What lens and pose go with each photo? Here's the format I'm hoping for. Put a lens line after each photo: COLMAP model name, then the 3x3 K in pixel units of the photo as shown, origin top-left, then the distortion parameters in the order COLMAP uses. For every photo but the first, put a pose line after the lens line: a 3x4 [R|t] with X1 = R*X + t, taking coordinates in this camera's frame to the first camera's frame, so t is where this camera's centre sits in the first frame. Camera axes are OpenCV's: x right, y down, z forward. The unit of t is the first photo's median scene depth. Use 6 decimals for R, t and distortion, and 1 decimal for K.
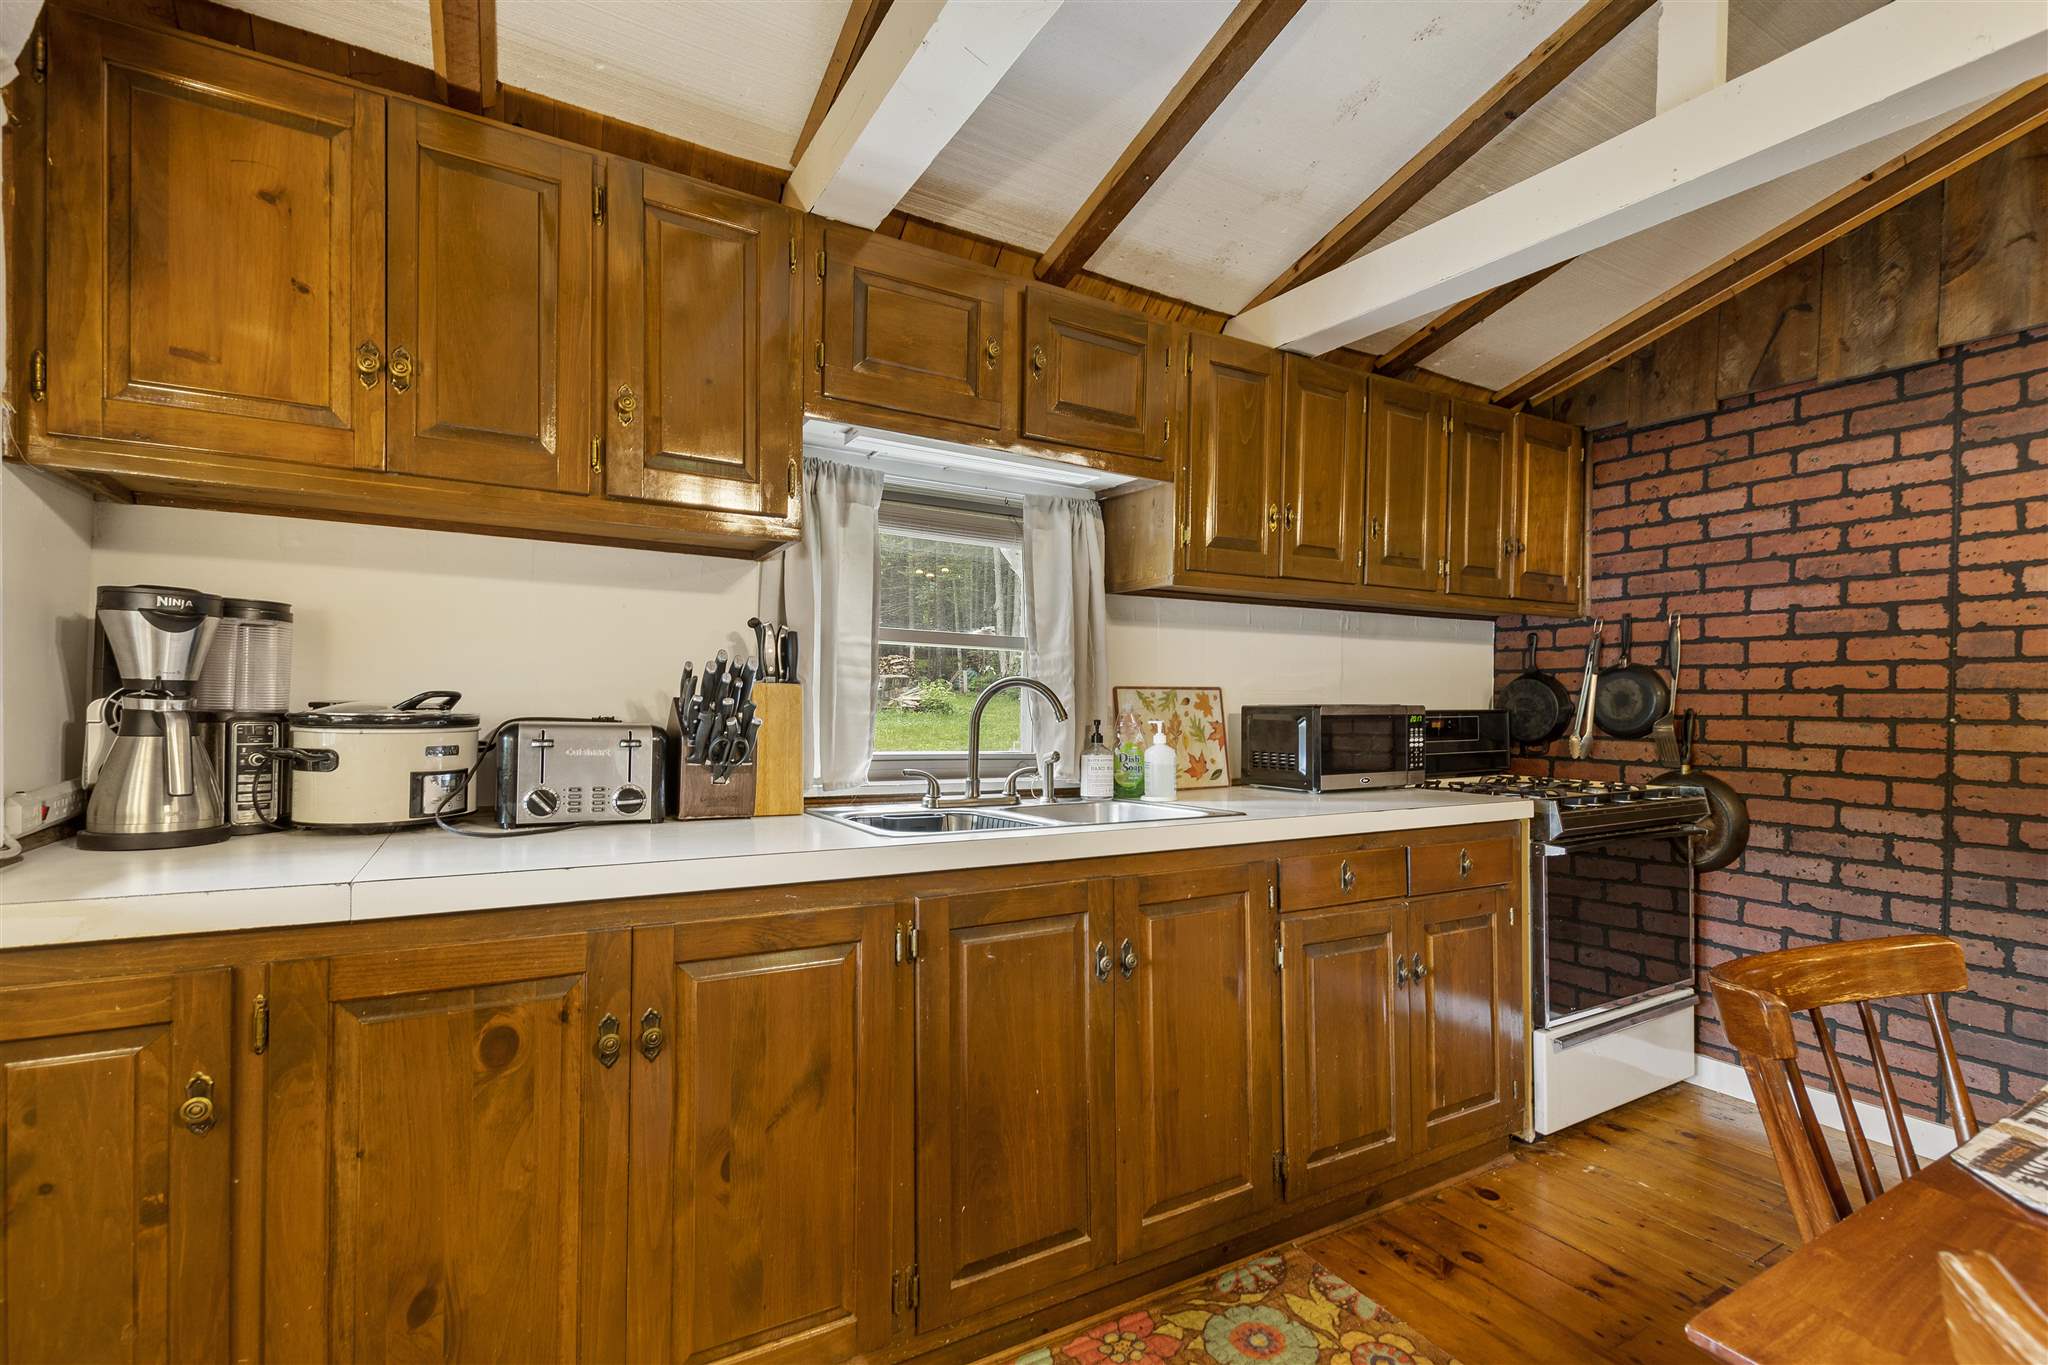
lens RADIAL K [[910.3, 0, 1024.3], [0, 910.3, 708.1], [0, 0, 1]] dist [0.003046, -0.000063]
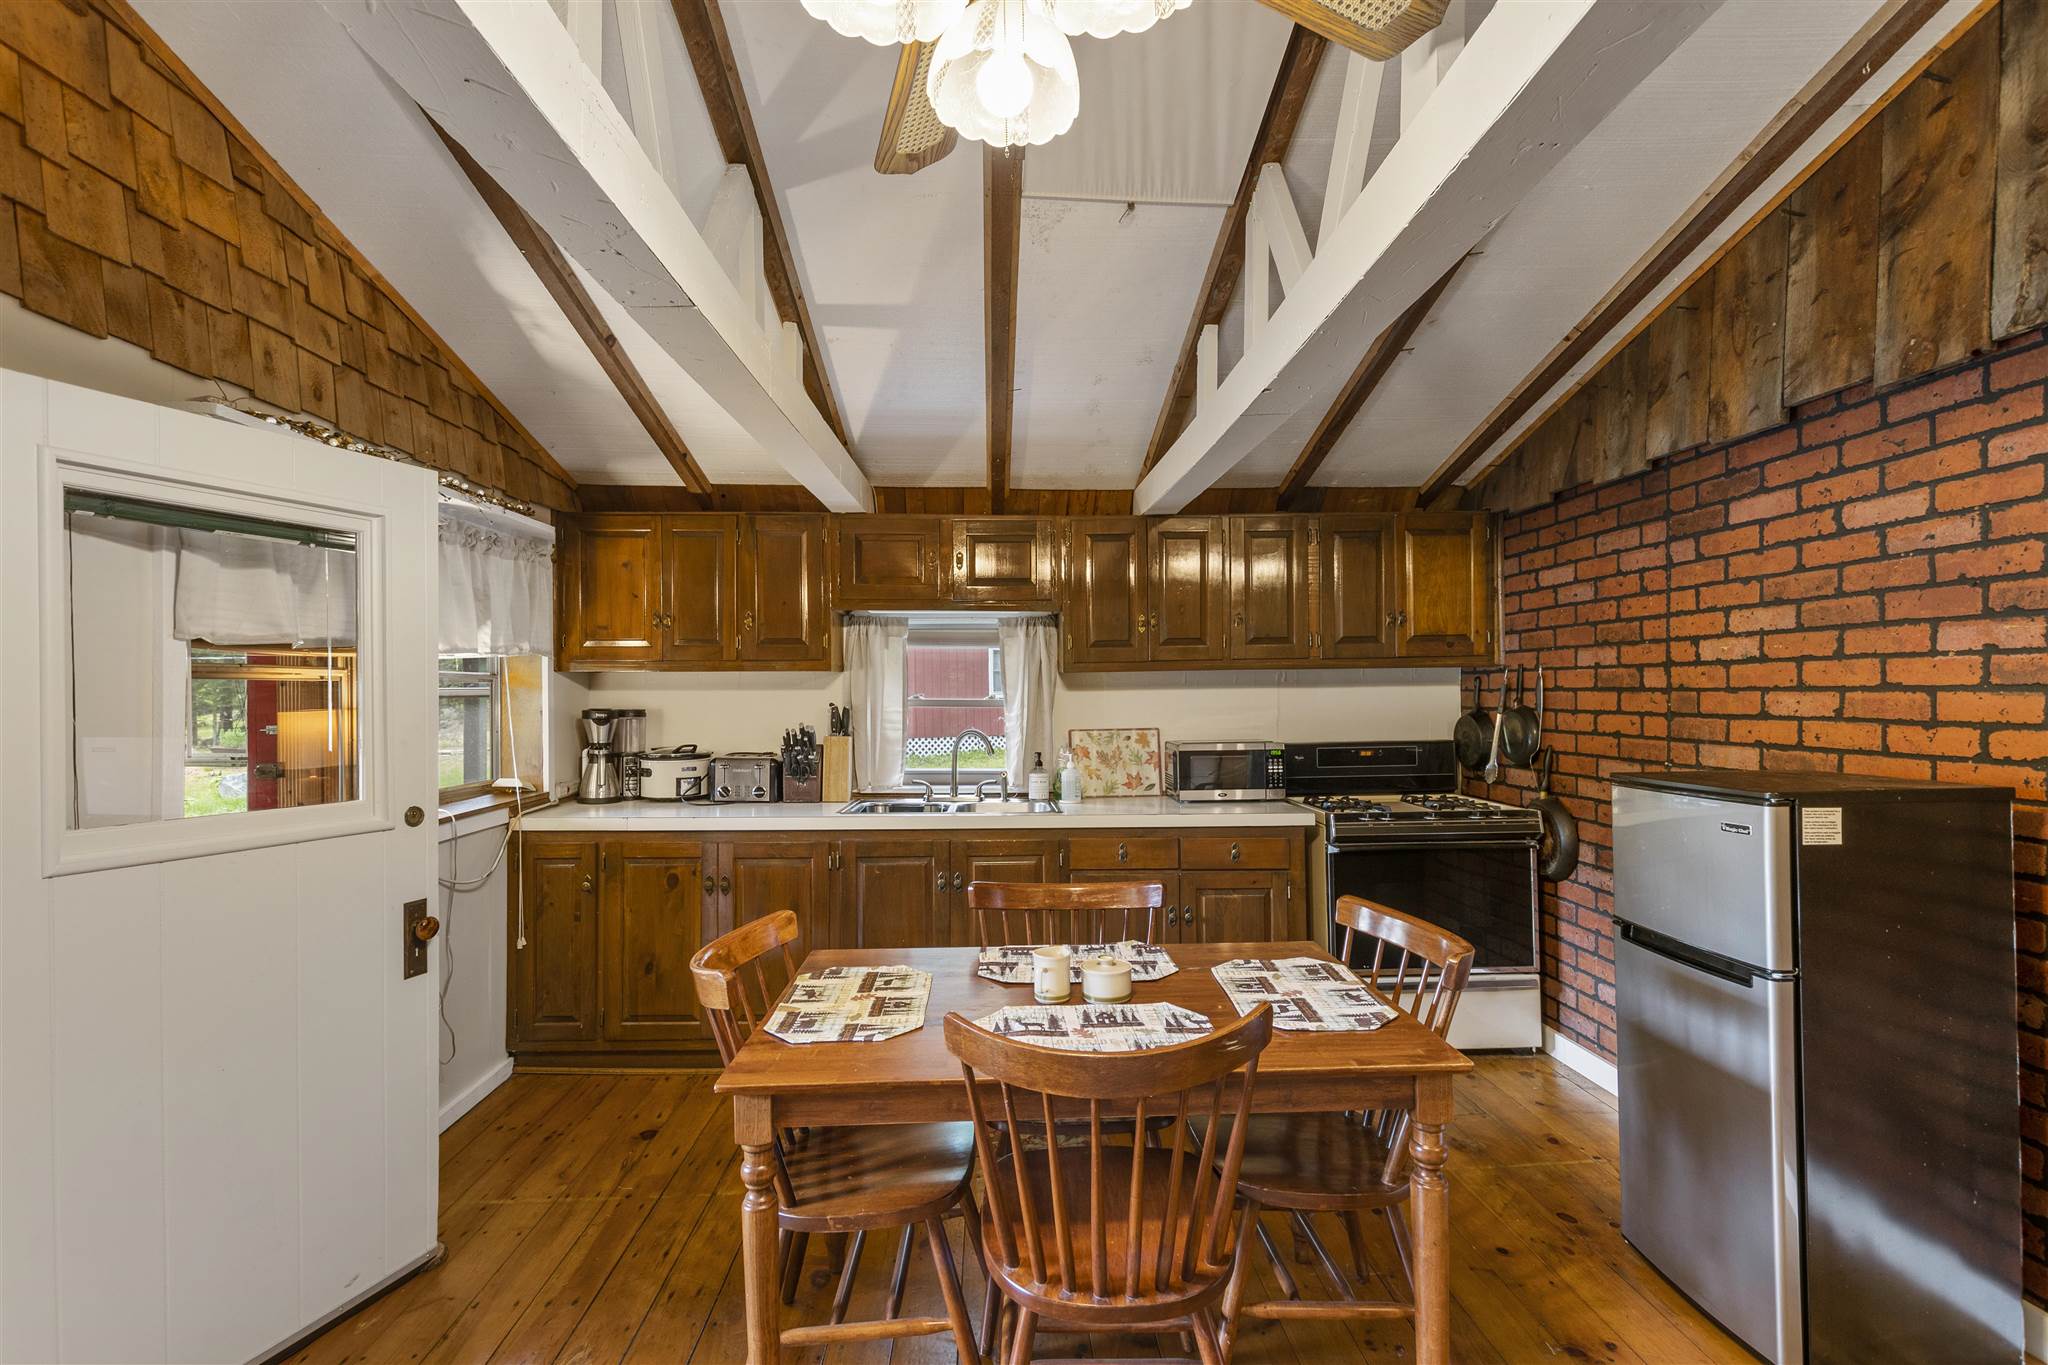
lens RADIAL K [[918.0, 0, 1035.9], [0, 918.0, 691.4], [0, 0, 1]] dist [0.005143, -0.001605]
pose [[0.889276, -0.014718, -0.457135, 0.935739], [0.011005, 0.999881, -0.010783, -0.088869], [0.457239, 0.004558, 0.889332, -0.540518]]
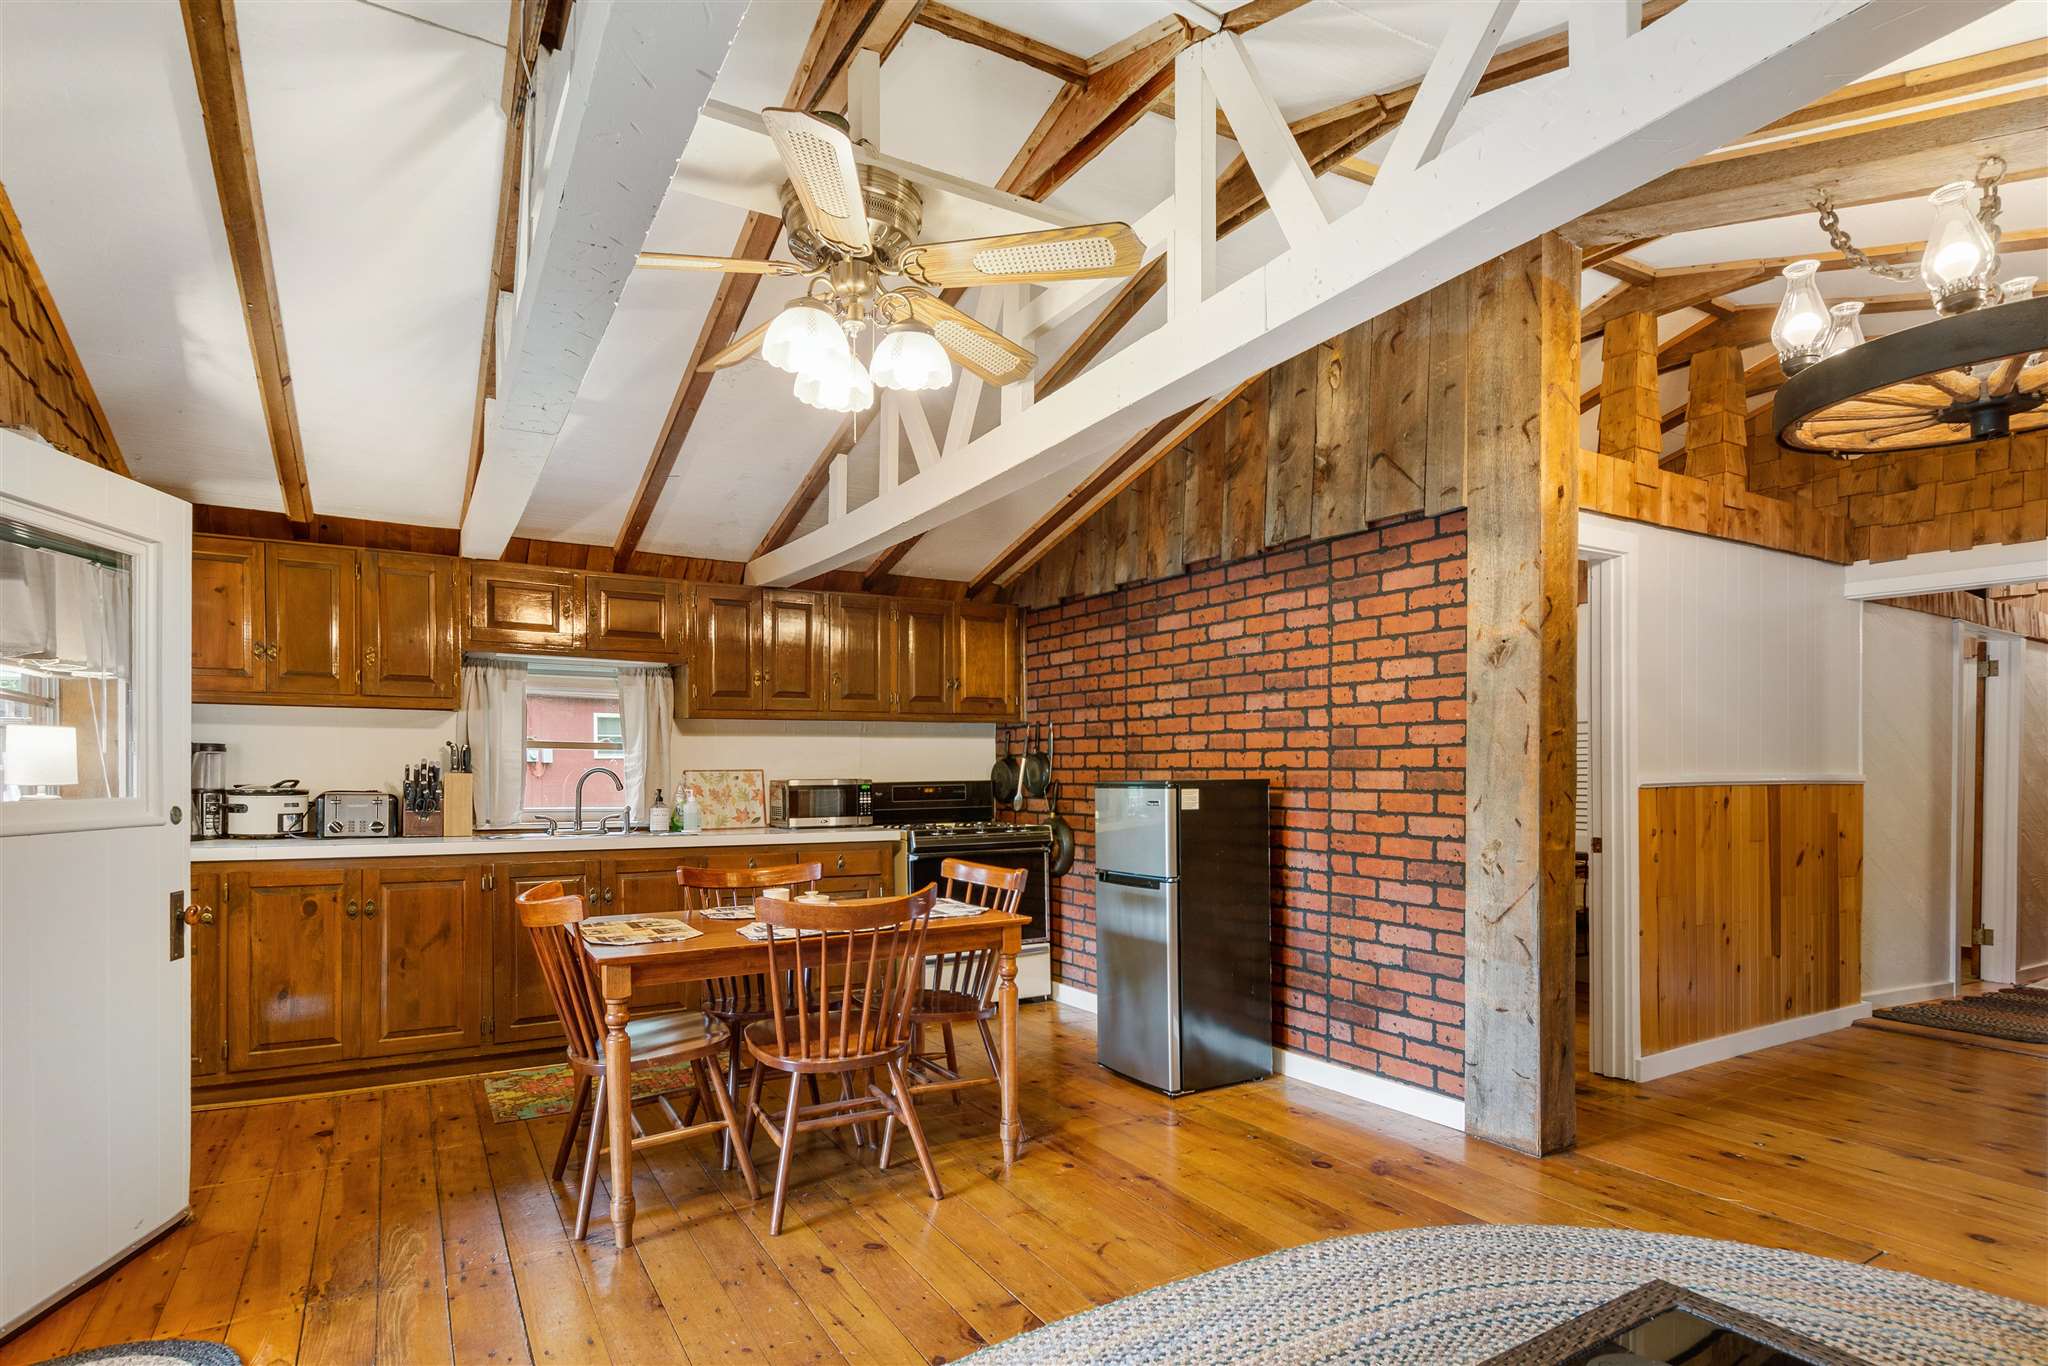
lens RADIAL K [[1043.6, 0, 1031.5], [0, 1043.6, 775.9], [0, 0, 1]] dist [0.003441, 0.000549]
pose [[0.999629, -0.010002, 0.025348, 0.870320], [0.010037, 0.999949, -0.001248, -0.004388], [-0.025334, 0.001502, 0.999678, -1.263281]]
